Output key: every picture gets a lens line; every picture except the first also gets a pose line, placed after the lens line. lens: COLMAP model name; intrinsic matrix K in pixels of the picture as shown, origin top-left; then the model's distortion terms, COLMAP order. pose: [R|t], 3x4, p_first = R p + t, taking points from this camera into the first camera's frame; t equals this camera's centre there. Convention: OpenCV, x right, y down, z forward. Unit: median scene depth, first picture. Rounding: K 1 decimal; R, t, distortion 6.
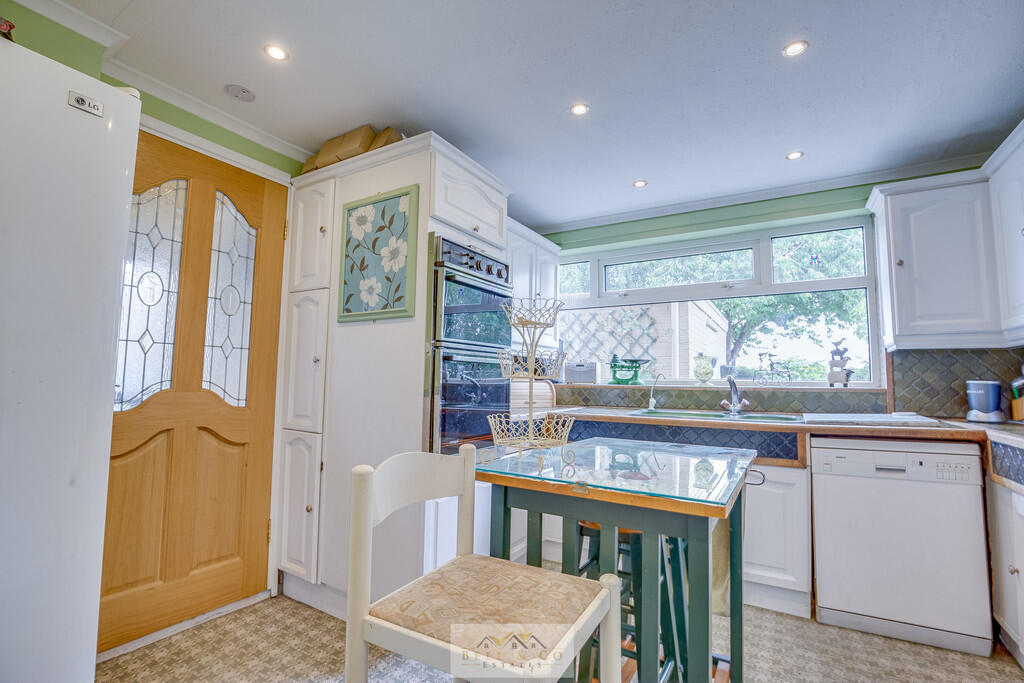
lens RADIAL K [[478.5, 0, 512.0], [0, 478.5, 341.5], [0, 0, 1]] dist [-0.001370, -0.000275]
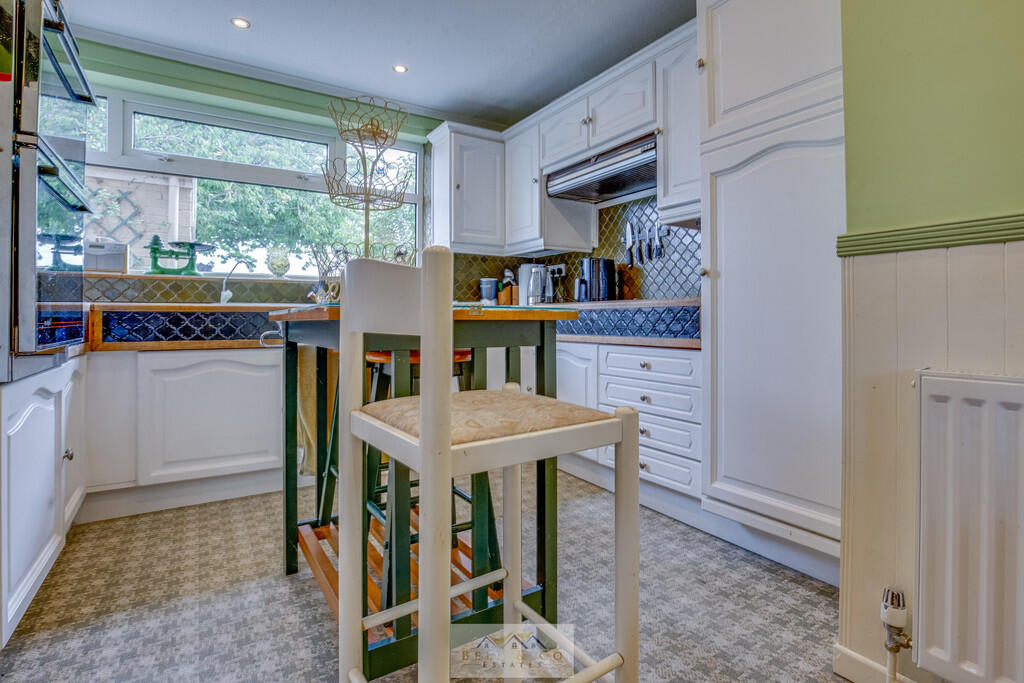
lens RADIAL K [[504.1, 0, 512.7], [0, 504.1, 322.1], [0, 0, 1]] dist [-0.022443, -0.000080]
pose [[0.462212, -0.011005, 0.886701, -0.309804], [-0.076544, 0.995696, 0.052258, 0.109053], [-0.883460, -0.092025, 0.459380, 0.177285]]
